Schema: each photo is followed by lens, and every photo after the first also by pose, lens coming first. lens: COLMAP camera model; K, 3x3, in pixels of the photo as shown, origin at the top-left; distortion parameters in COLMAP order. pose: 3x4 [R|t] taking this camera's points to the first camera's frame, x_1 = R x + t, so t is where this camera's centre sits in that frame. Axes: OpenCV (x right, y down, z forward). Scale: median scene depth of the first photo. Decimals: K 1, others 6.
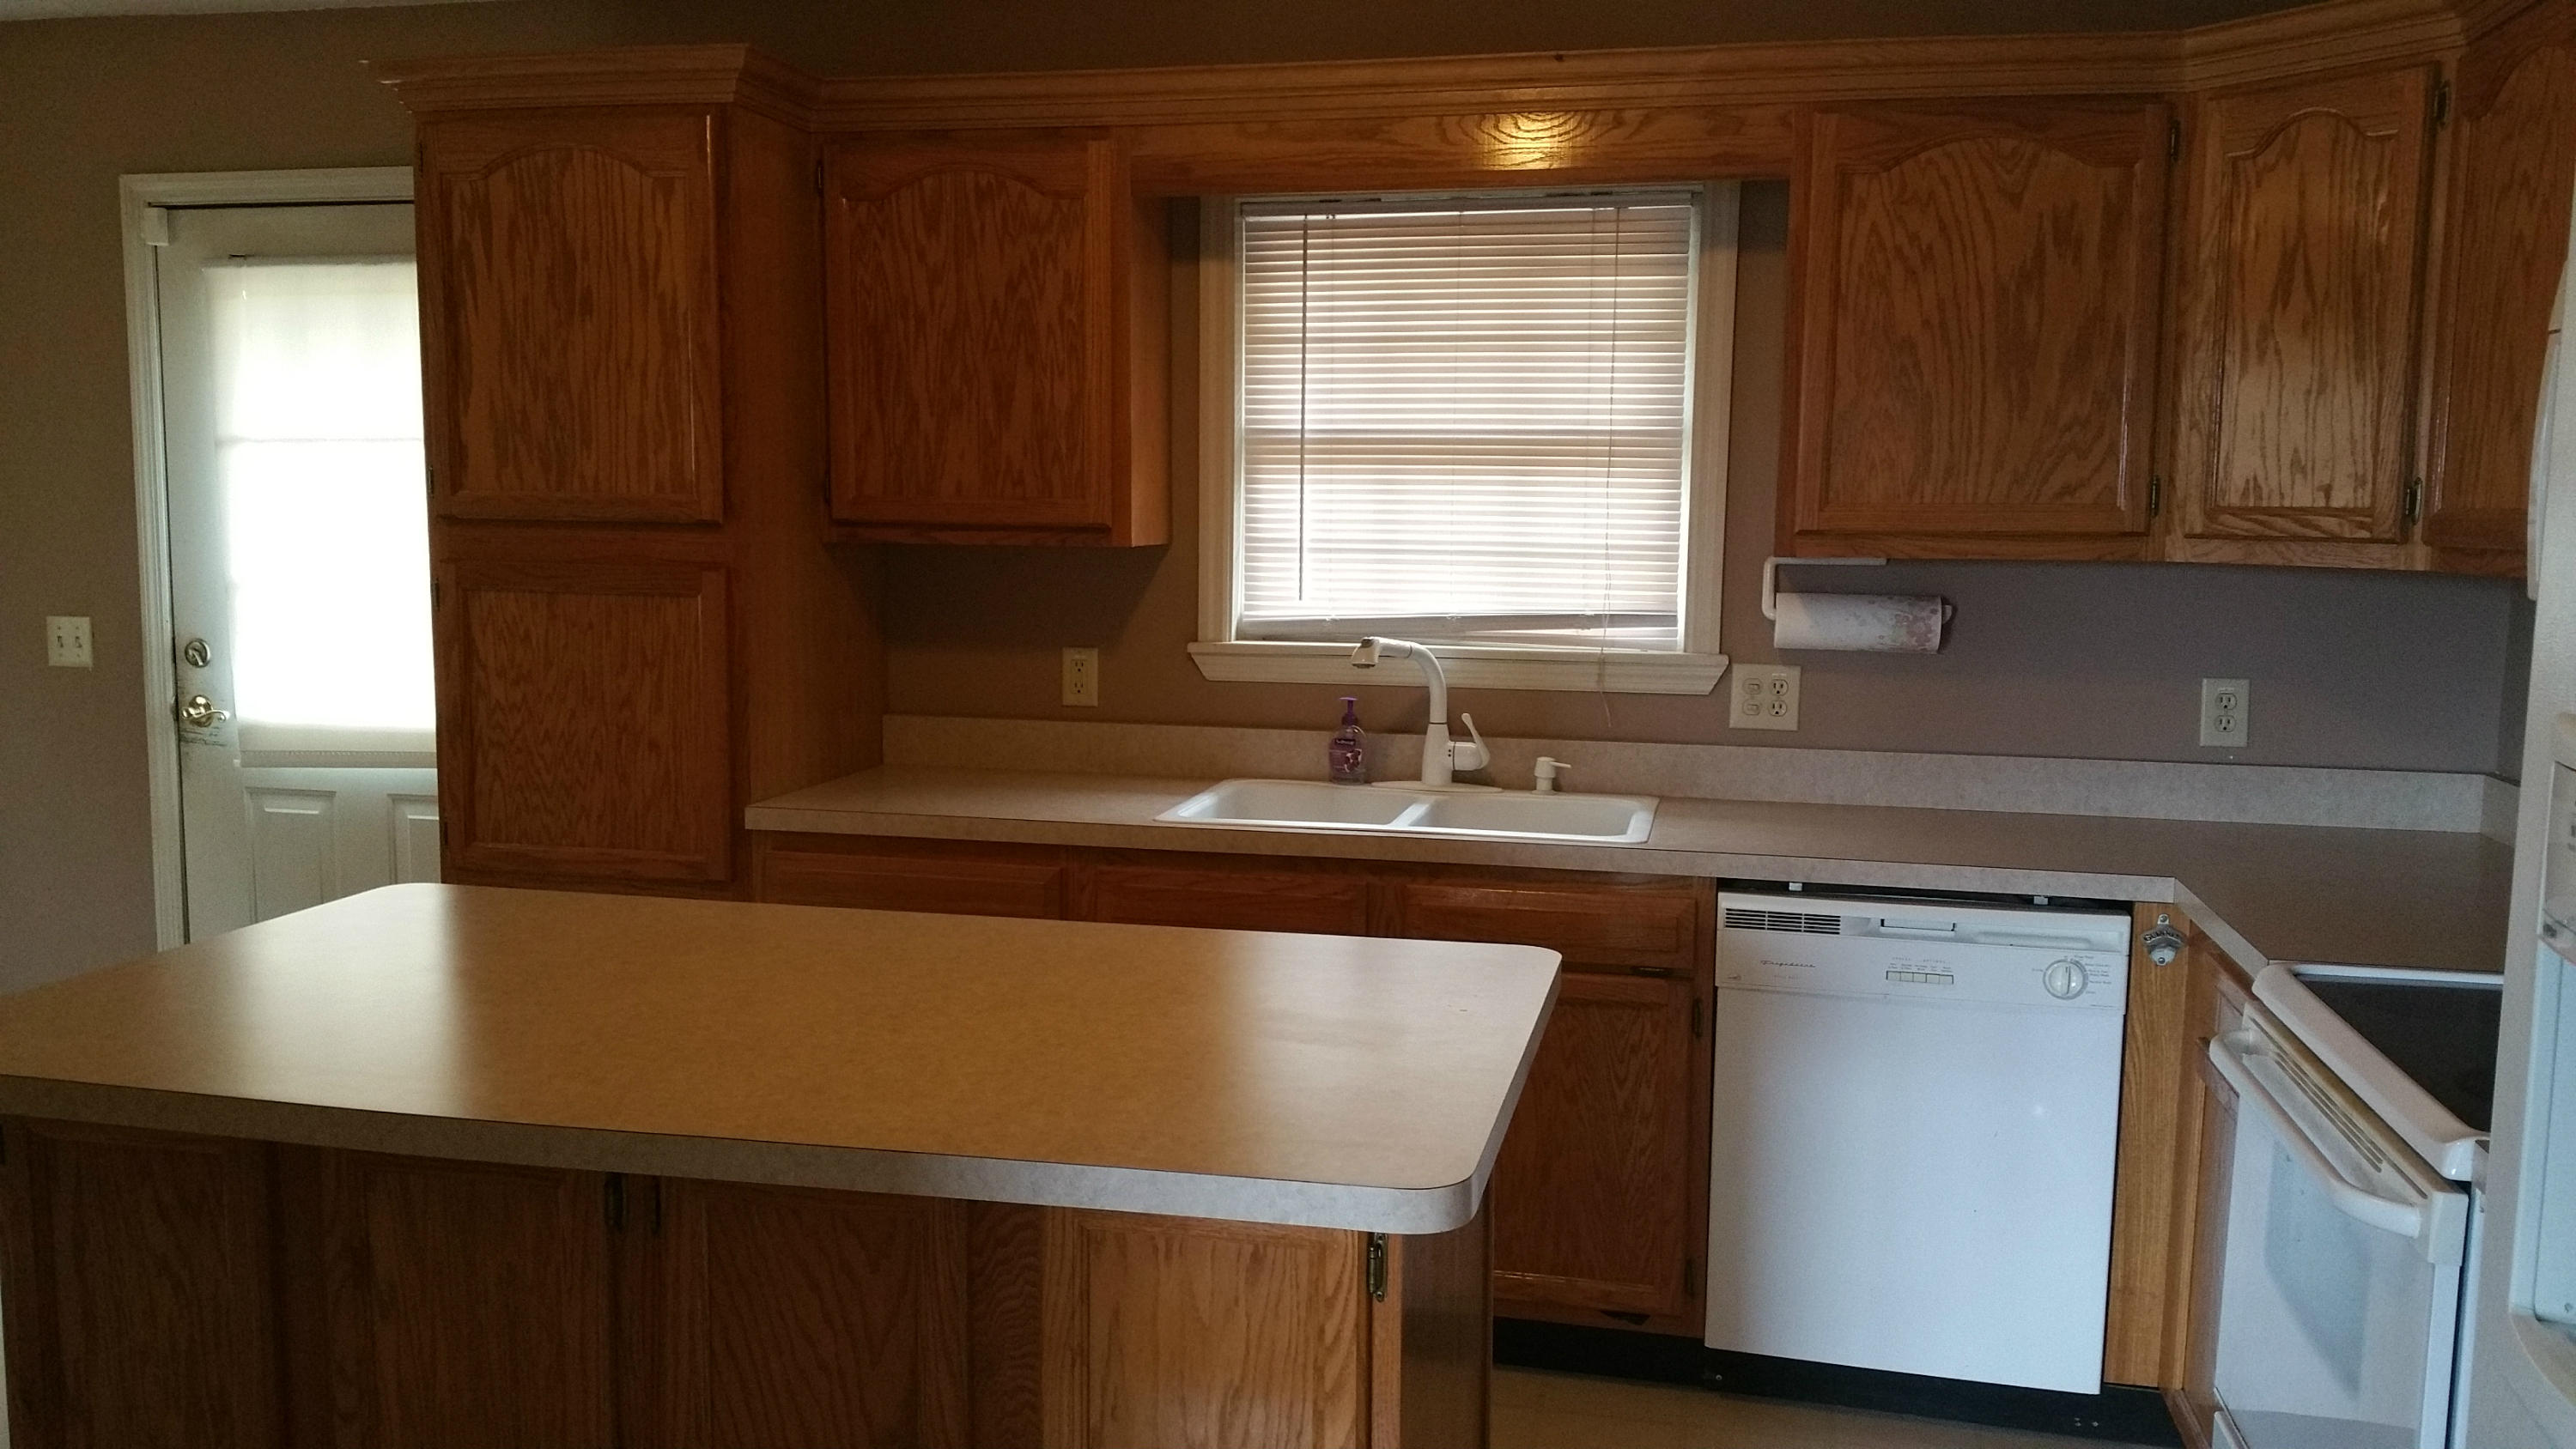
lens RADIAL K [[2126.1, 0, 1269.4], [0, 2126.1, 745.1], [0, 0, 1]] dist [0.126557, -0.156255]
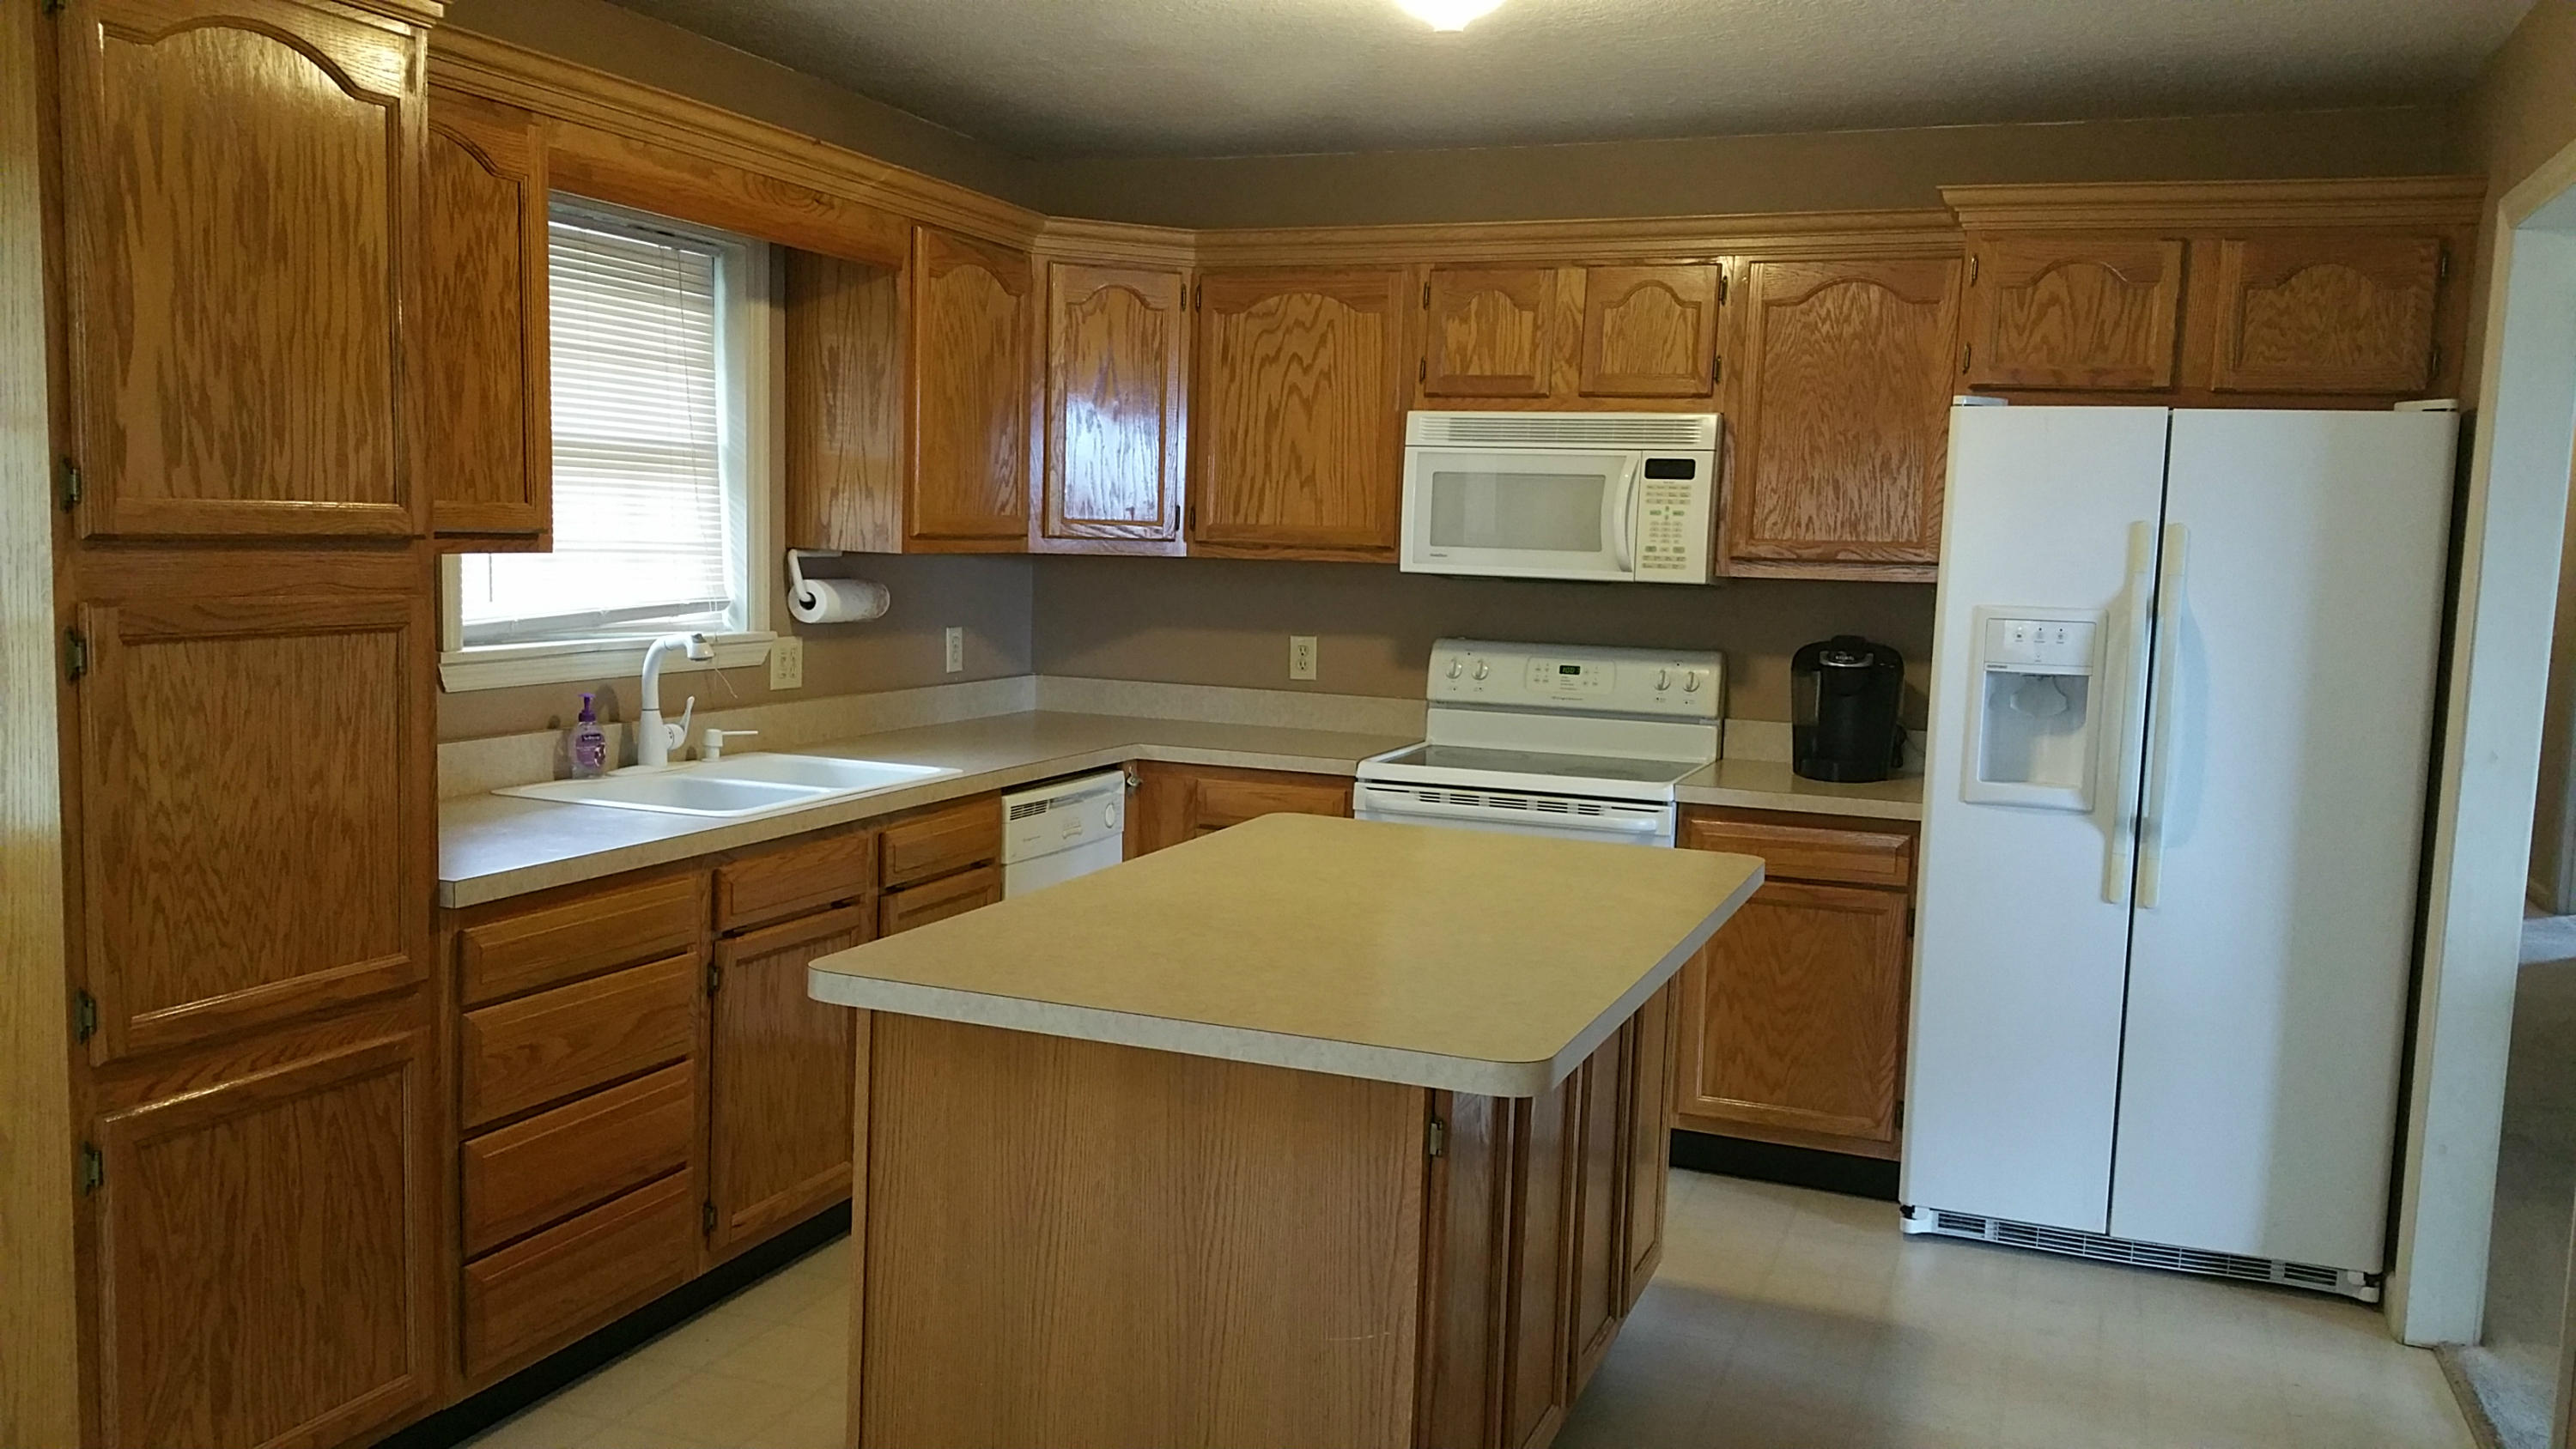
lens RADIAL K [[2126.1, 0, 1309.5], [0, 2126.1, 749.6], [0, 0, 1]] dist [0.126557, -0.156255]
pose [[0.130455, -0.114703, 0.984797, -0.999497], [0.083851, 0.991003, 0.104318, -0.079533], [-0.987902, 0.068967, 0.138899, 0.544009]]
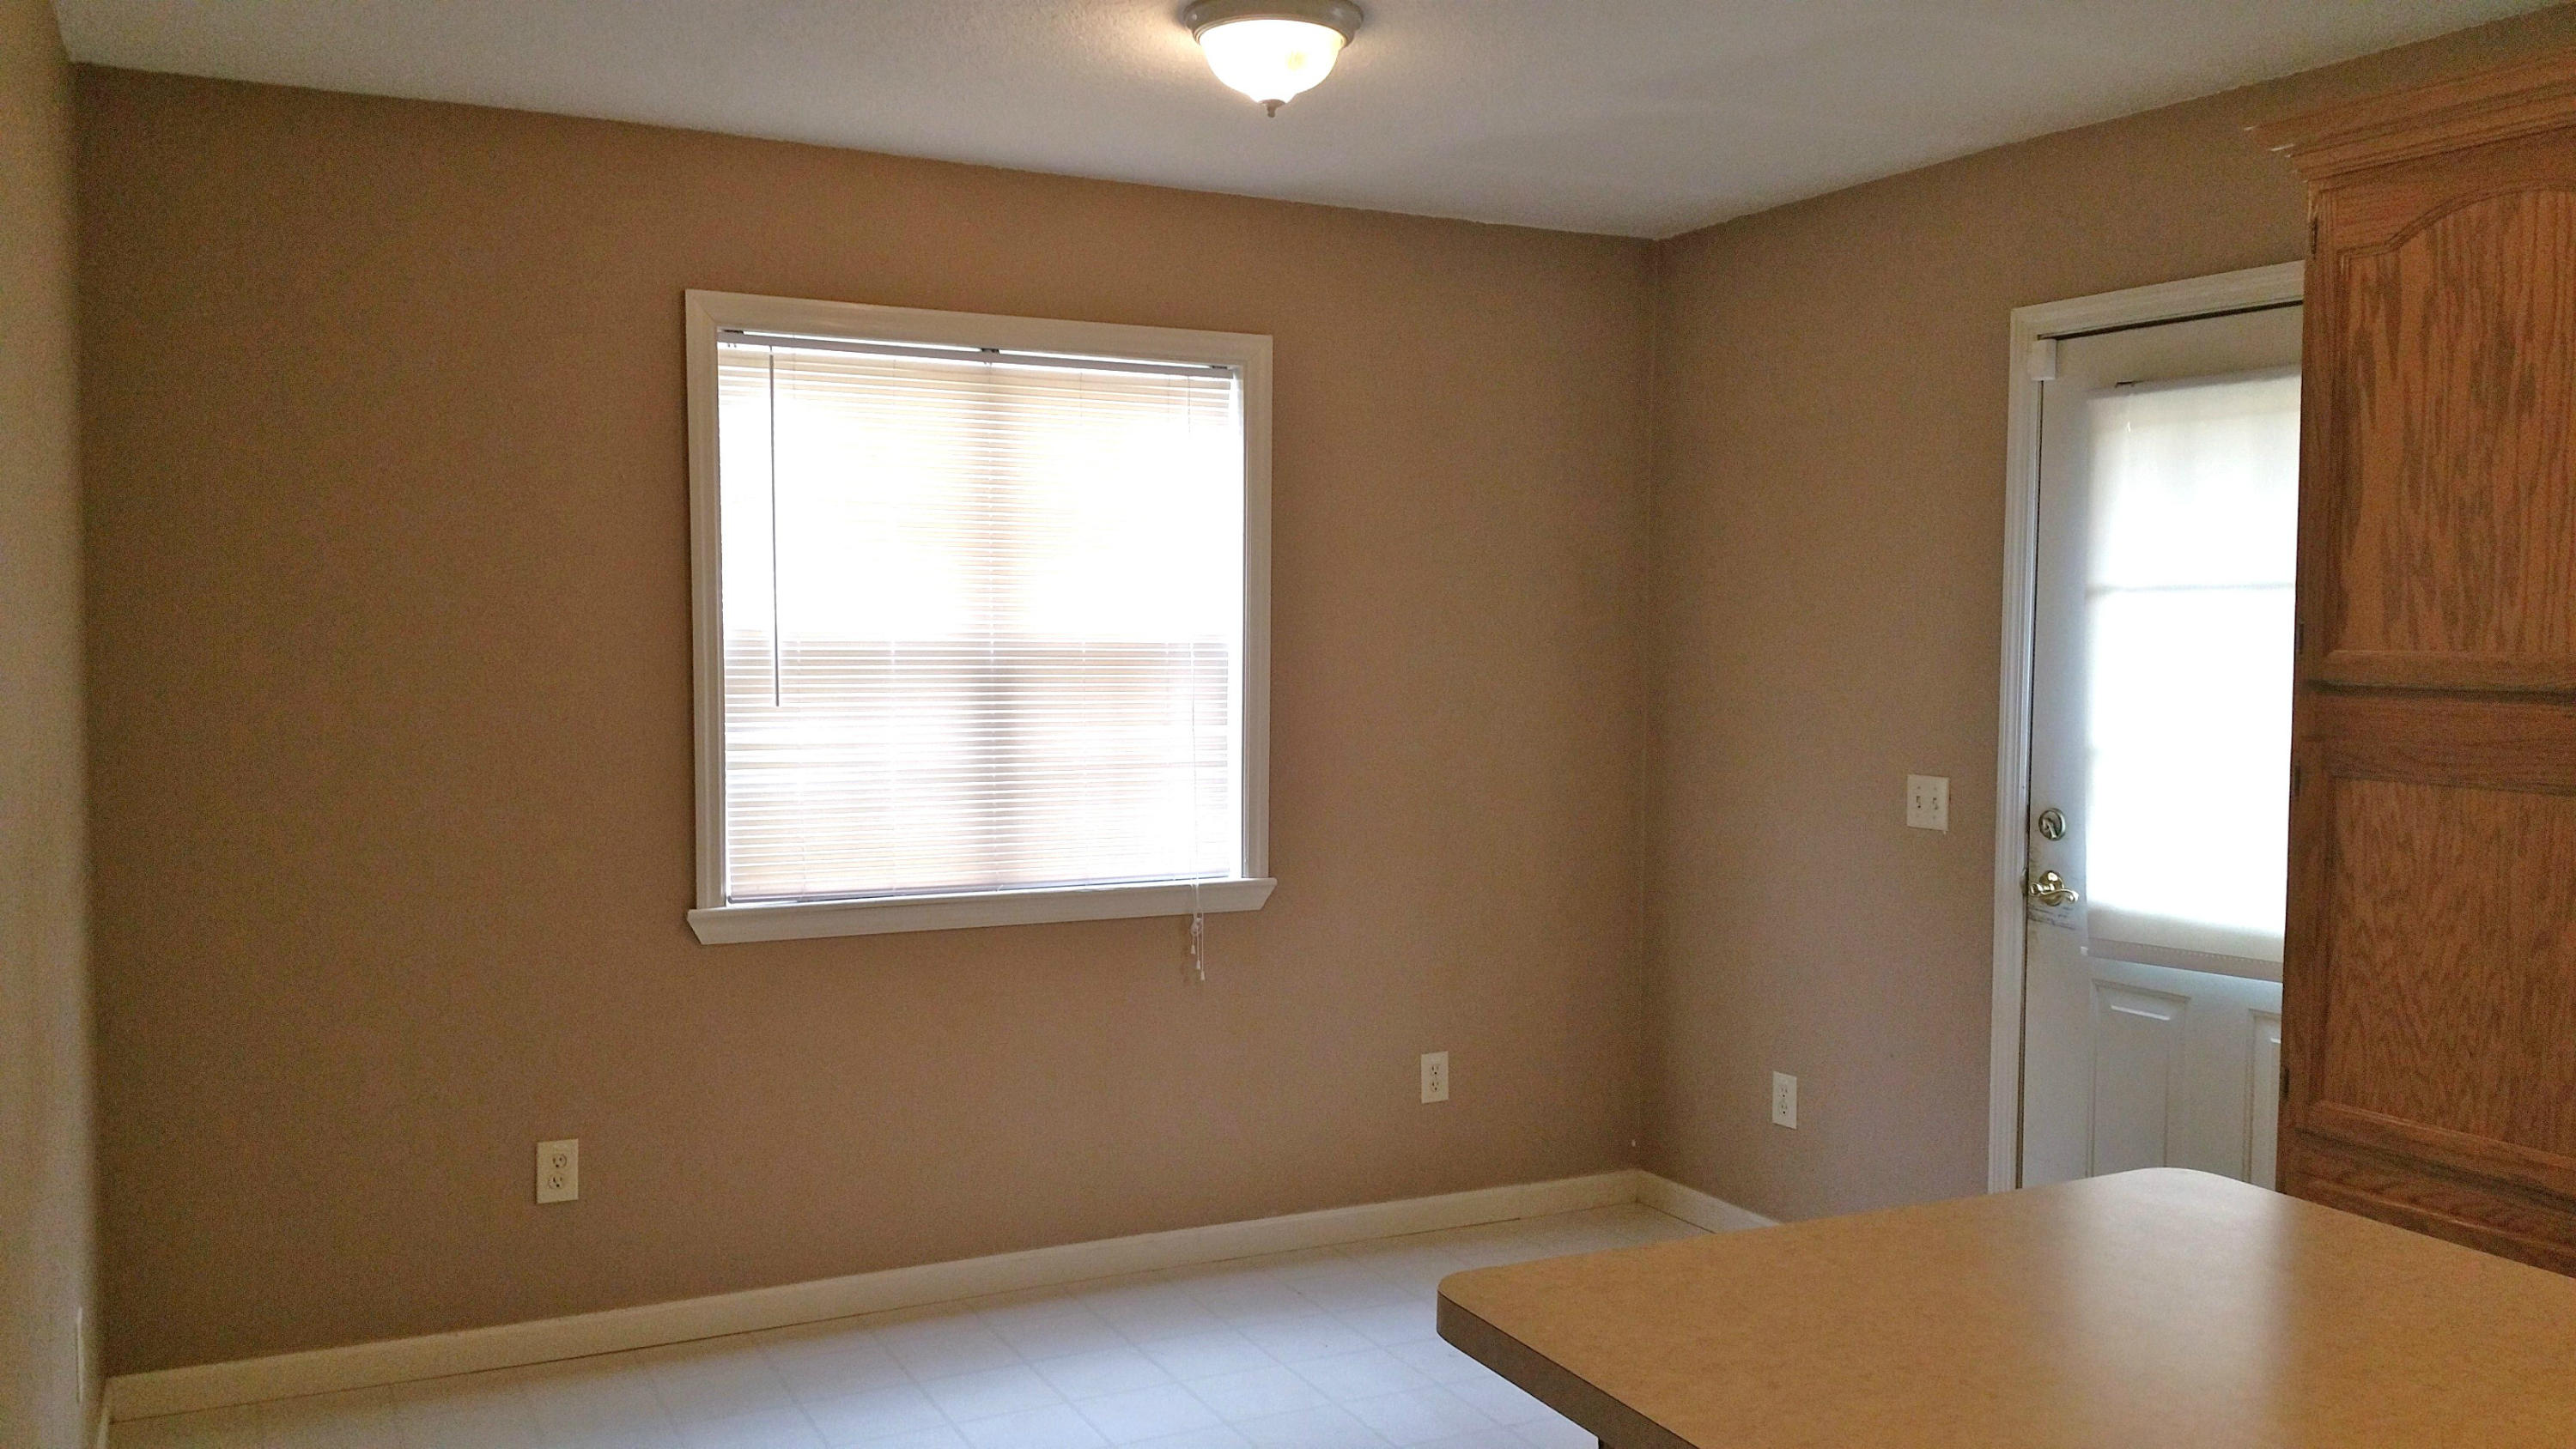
lens RADIAL K [[2126.1, 0, 1268.0], [0, 2126.1, 746.1], [0, 0, 1]] dist [0.126557, -0.156255]
pose [[0.632961, 0.042211, -0.773032, -0.009031], [-0.087214, 0.996044, -0.017022, -0.035814], [0.769255, 0.078194, 0.634139, 0.205678]]
